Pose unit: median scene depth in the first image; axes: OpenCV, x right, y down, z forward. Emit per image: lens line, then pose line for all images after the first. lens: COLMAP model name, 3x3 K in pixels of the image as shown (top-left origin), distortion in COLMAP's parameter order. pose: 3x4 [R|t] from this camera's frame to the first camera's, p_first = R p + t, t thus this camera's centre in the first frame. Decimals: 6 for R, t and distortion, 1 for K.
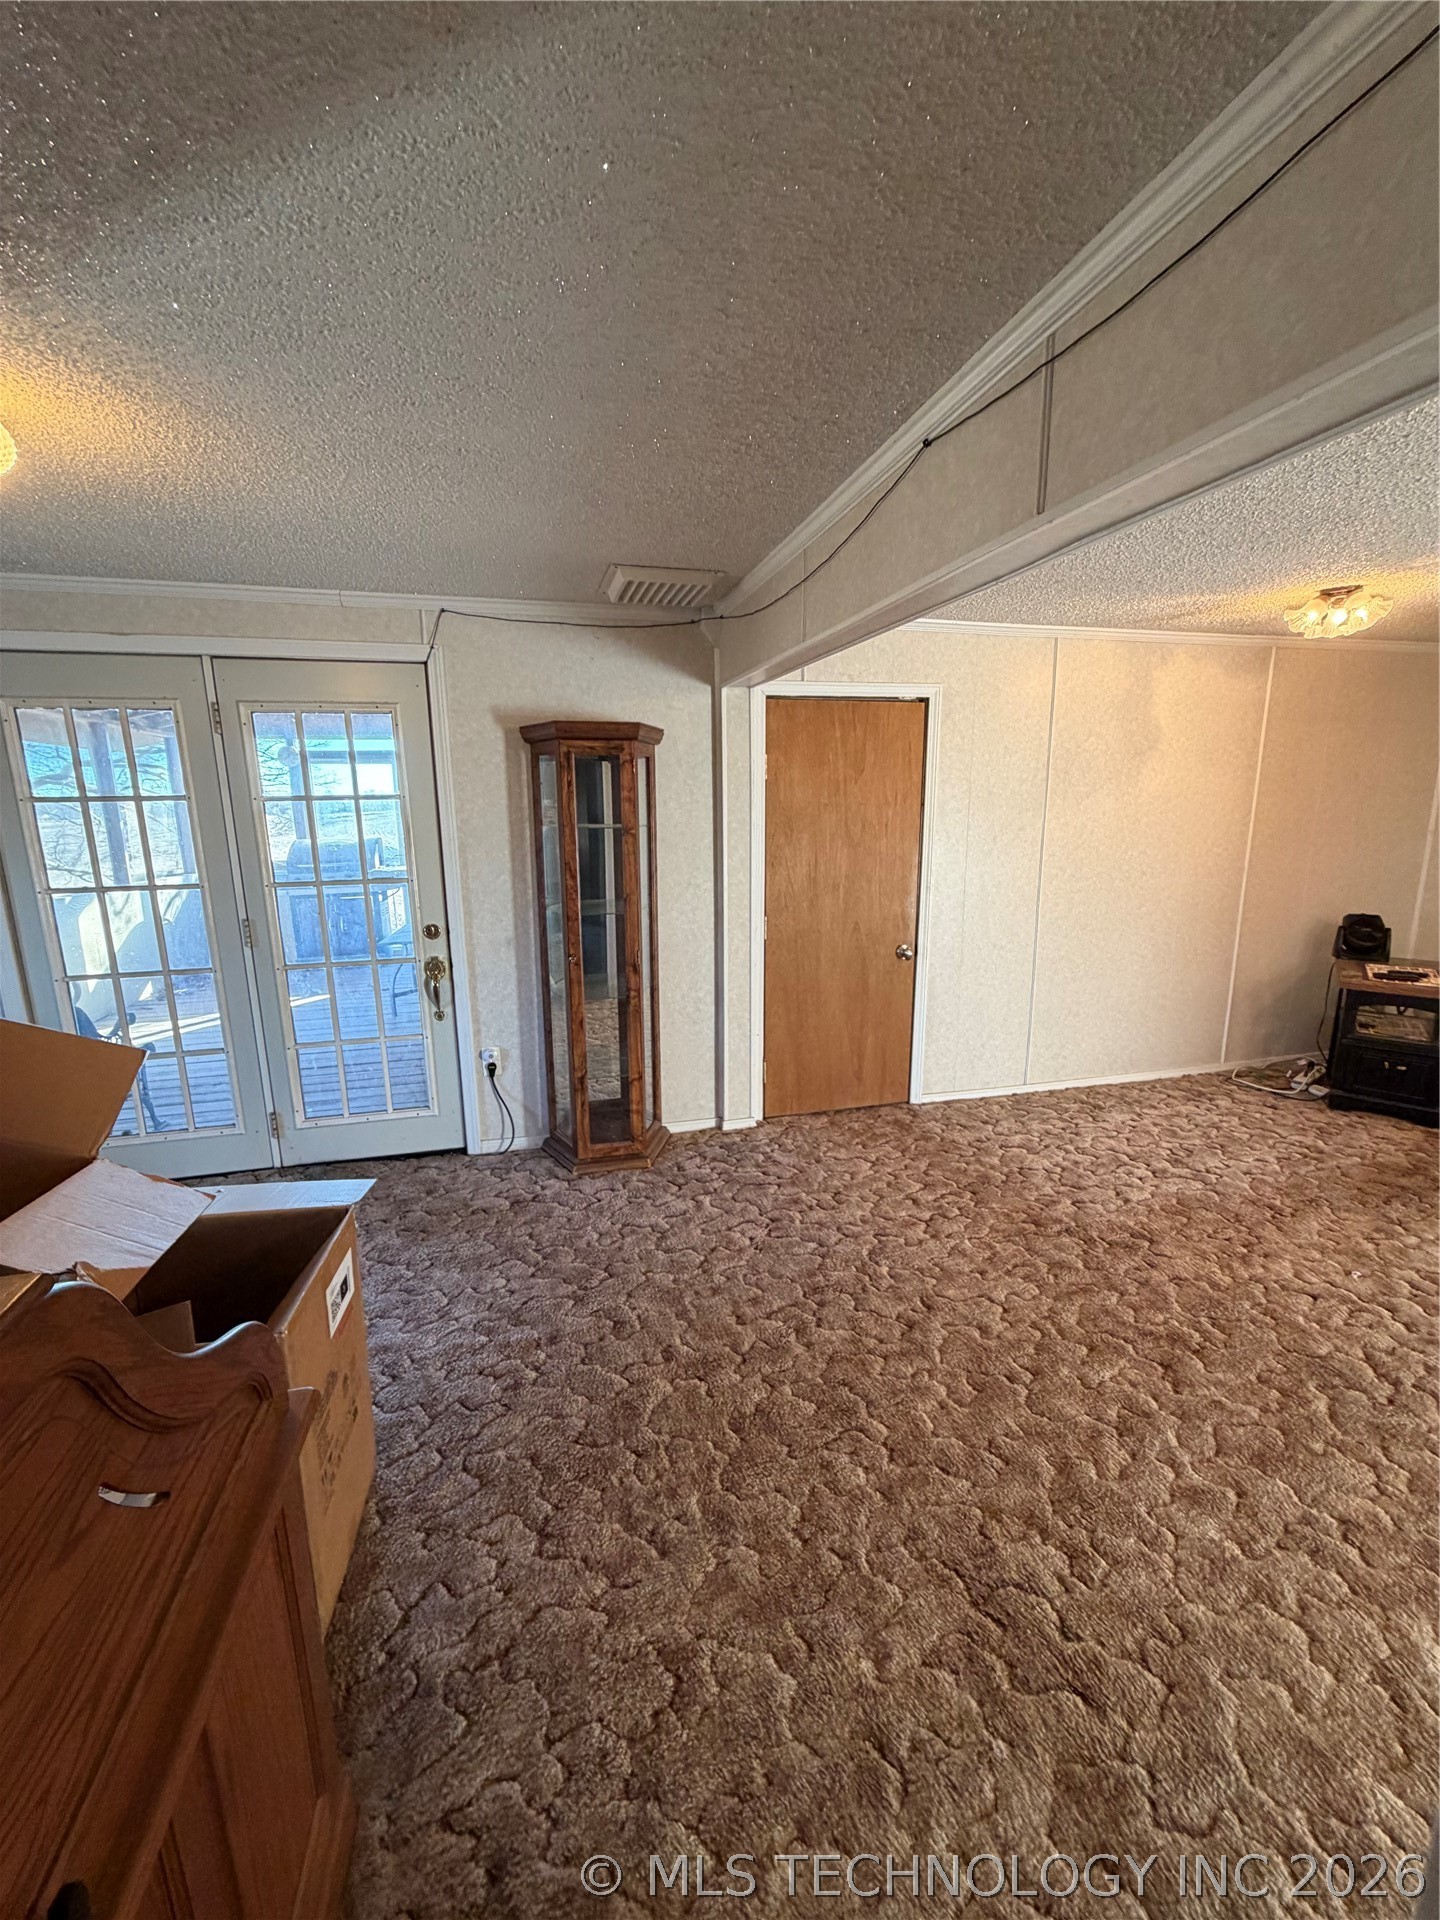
lens RADIAL K [[765.0, 0, 722.0], [0, 765.0, 958.1], [0, 0, 1]] dist [-0.000741, 0.000009]
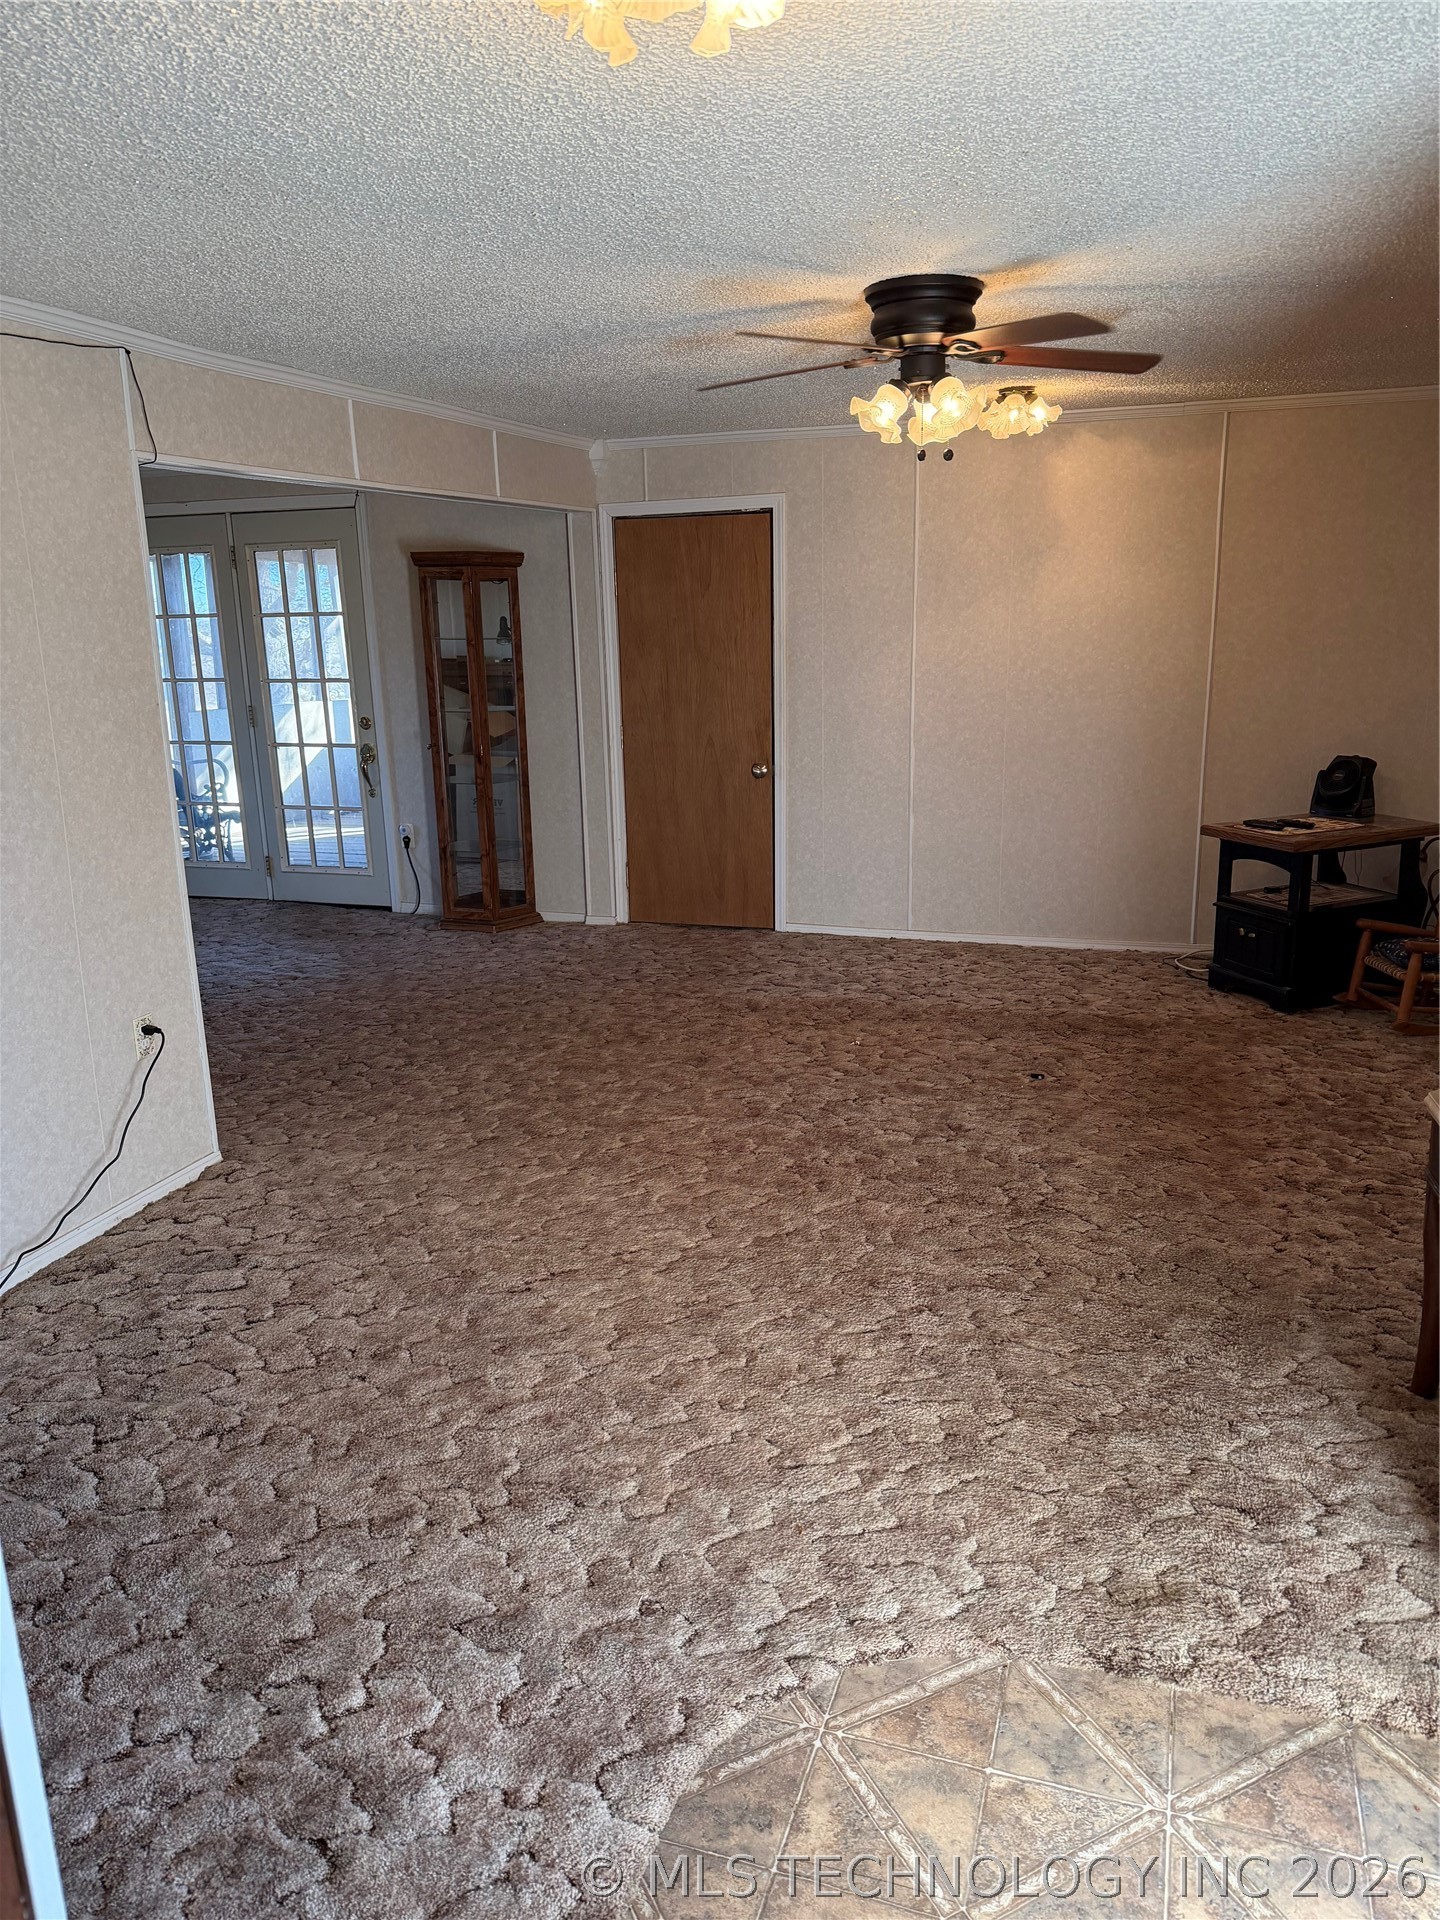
lens RADIAL K [[1357.7, 0, 728.5], [0, 1357.7, 965.5], [0, 0, 1]] dist [0.184715, -0.379808]
pose [[0.852216, 0.119498, -0.509360, 1.222182], [-0.095410, 0.992738, 0.073269, 0.126801], [0.514417, -0.013843, 0.857428, -0.587384]]
